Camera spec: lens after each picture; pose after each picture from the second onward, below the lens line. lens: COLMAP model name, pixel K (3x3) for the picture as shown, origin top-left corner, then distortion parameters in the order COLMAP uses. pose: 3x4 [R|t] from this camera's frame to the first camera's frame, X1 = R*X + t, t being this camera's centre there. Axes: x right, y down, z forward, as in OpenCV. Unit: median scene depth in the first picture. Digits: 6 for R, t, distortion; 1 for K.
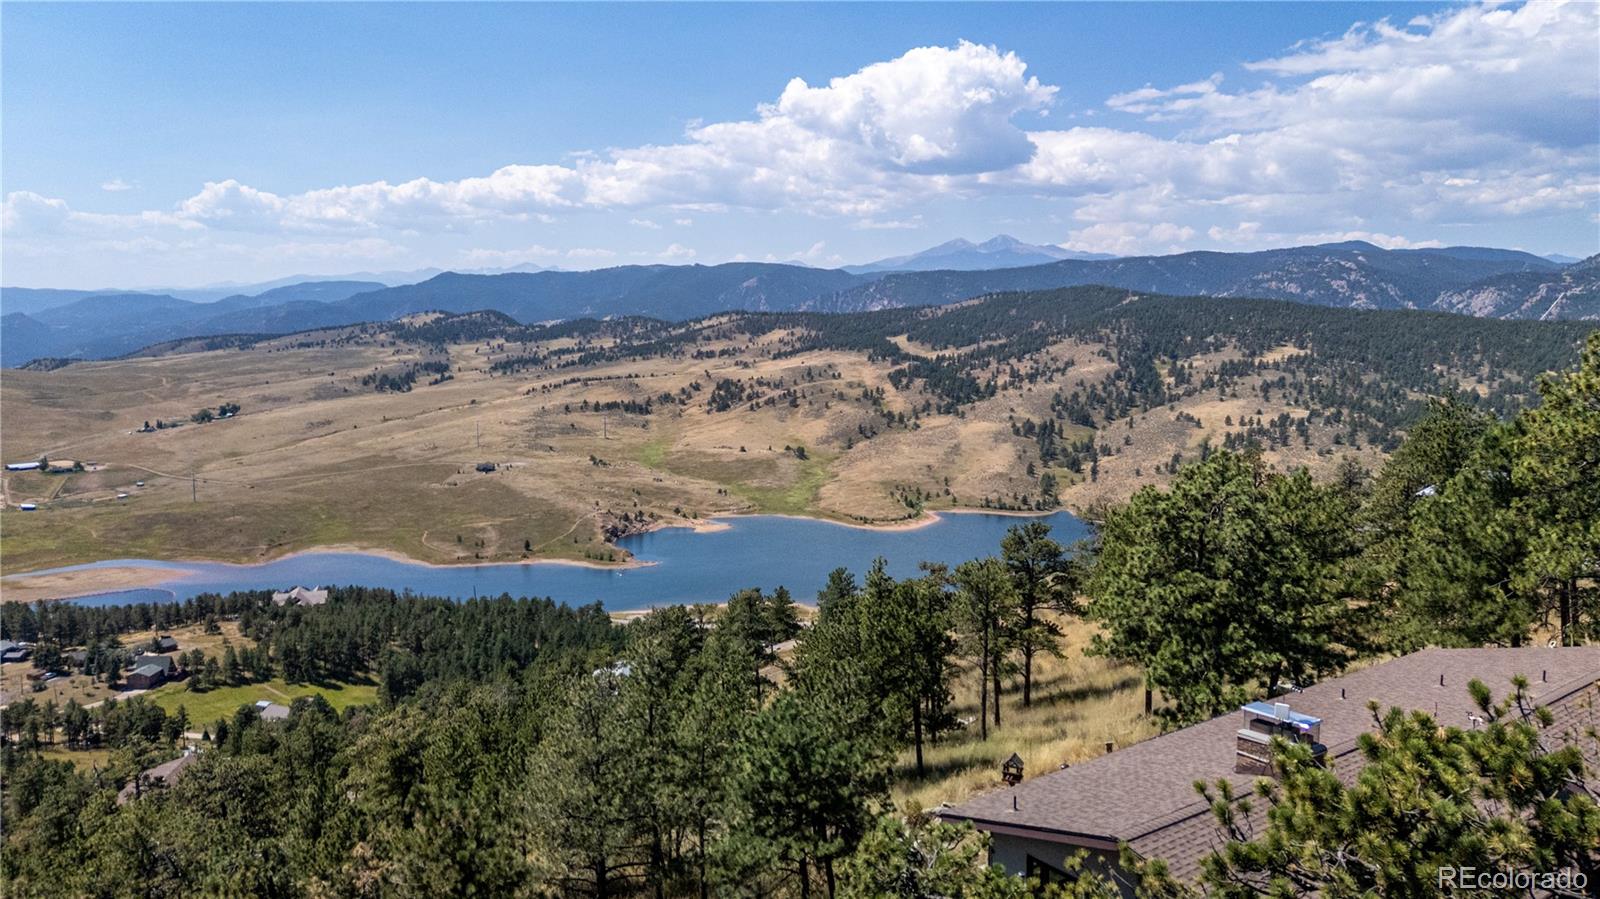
lens RADIAL K [[1158.3, 0, 803.7], [0, 1158.3, 455.8], [0, 0, 1]] dist [0.068067, -0.042063]
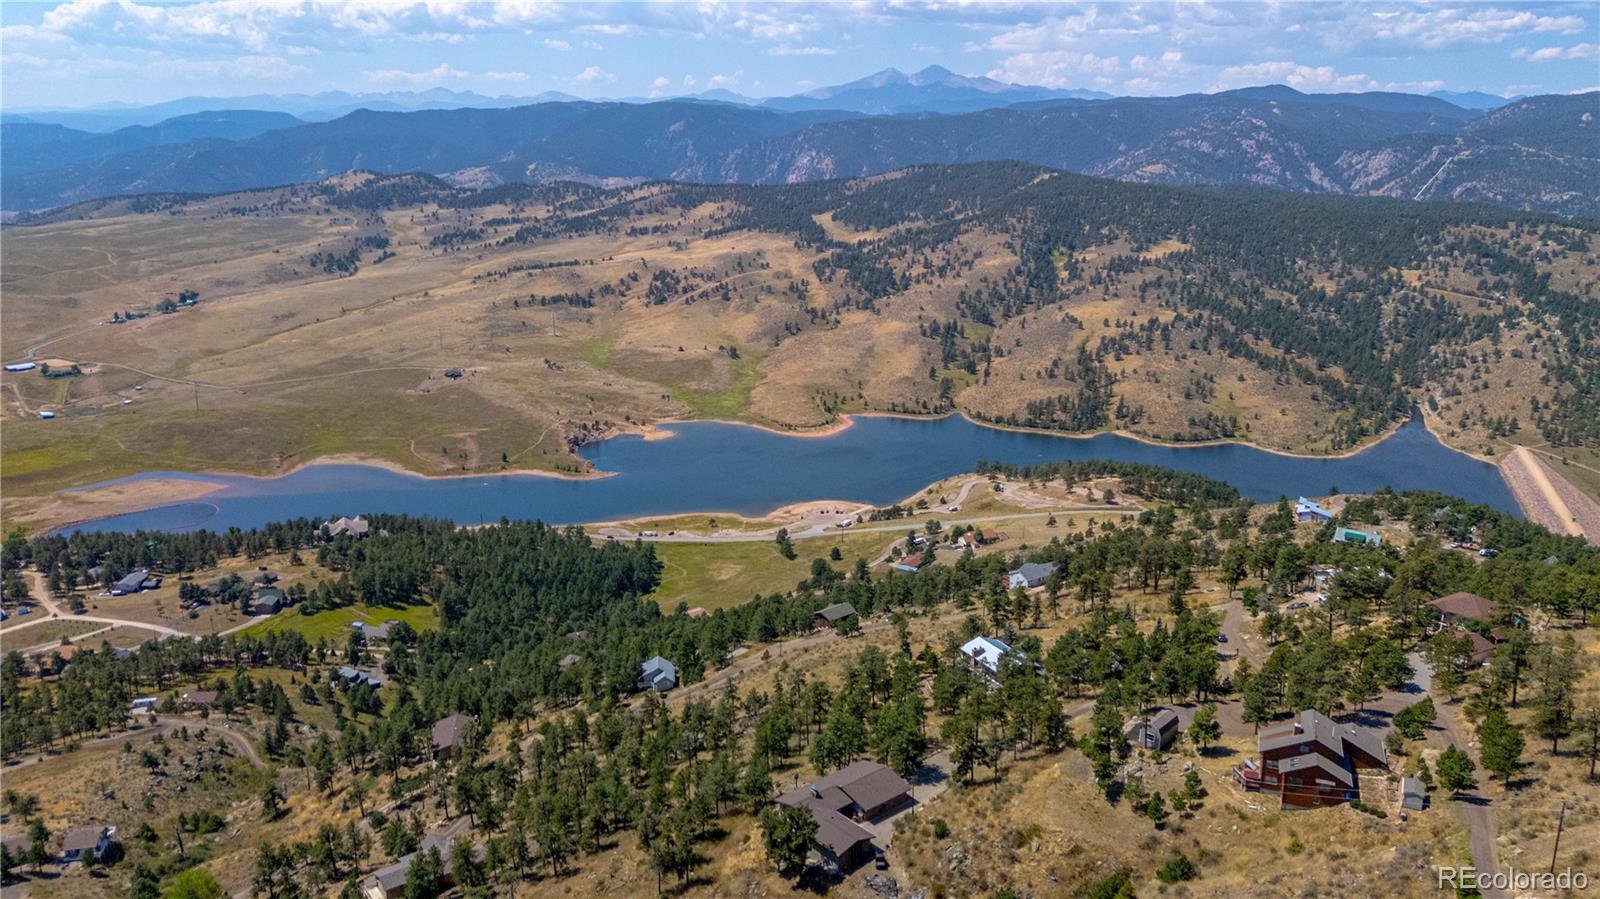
lens RADIAL K [[1158.3, 0, 802.0], [0, 1158.3, 455.9], [0, 0, 1]] dist [0.068067, -0.042063]
pose [[0.998244, -0.007225, 0.058791, -0.002278], [-0.001163, 0.989952, 0.141399, -0.056269], [-0.059222, -0.141219, 0.988205, -0.117249]]
